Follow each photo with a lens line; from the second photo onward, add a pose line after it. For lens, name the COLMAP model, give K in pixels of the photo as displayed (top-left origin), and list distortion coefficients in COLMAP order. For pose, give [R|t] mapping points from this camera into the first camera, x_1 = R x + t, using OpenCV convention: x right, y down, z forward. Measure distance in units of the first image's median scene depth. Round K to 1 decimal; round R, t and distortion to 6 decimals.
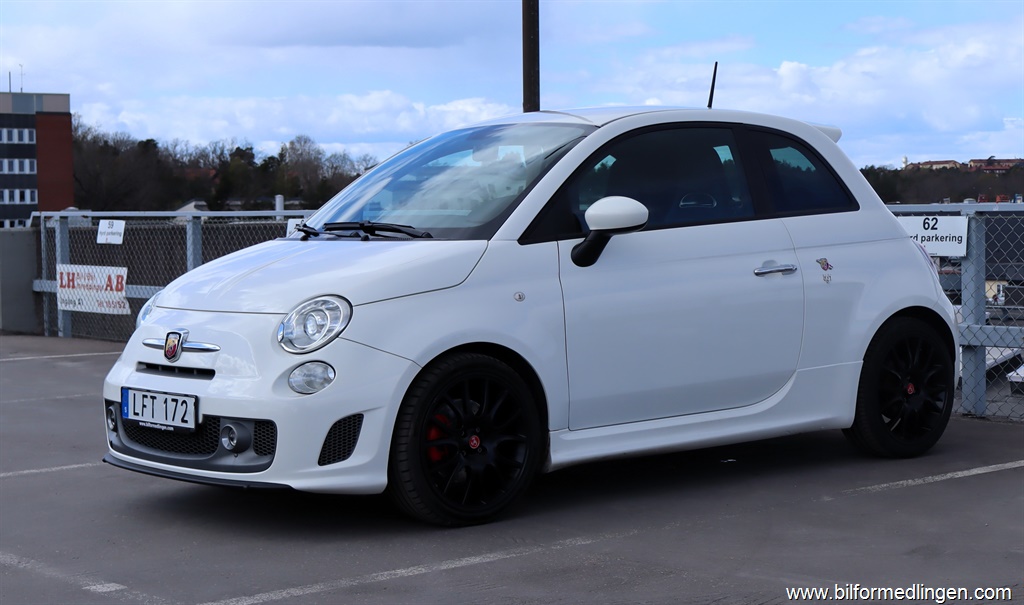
lens RADIAL K [[1937.9, 0, 512.0], [0, 1937.9, 302.5], [0, 0, 1]] dist [0.043602, 0.114550]
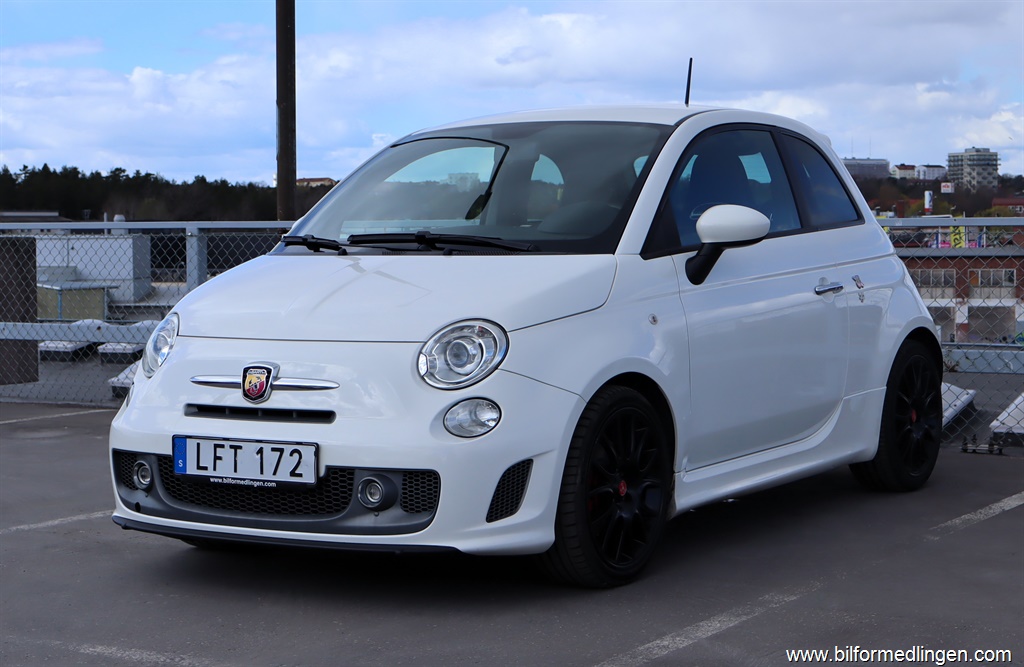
lens RADIAL K [[2104.5, 0, 512.0], [0, 2104.5, 333.5], [0, 0, 1]] dist [-0.005974, -0.154354]
pose [[0.949233, -0.011632, 0.314360, -0.352502], [0.011136, 0.999932, 0.003375, -0.000437], [-0.314378, 0.000297, 0.949298, 0.125828]]
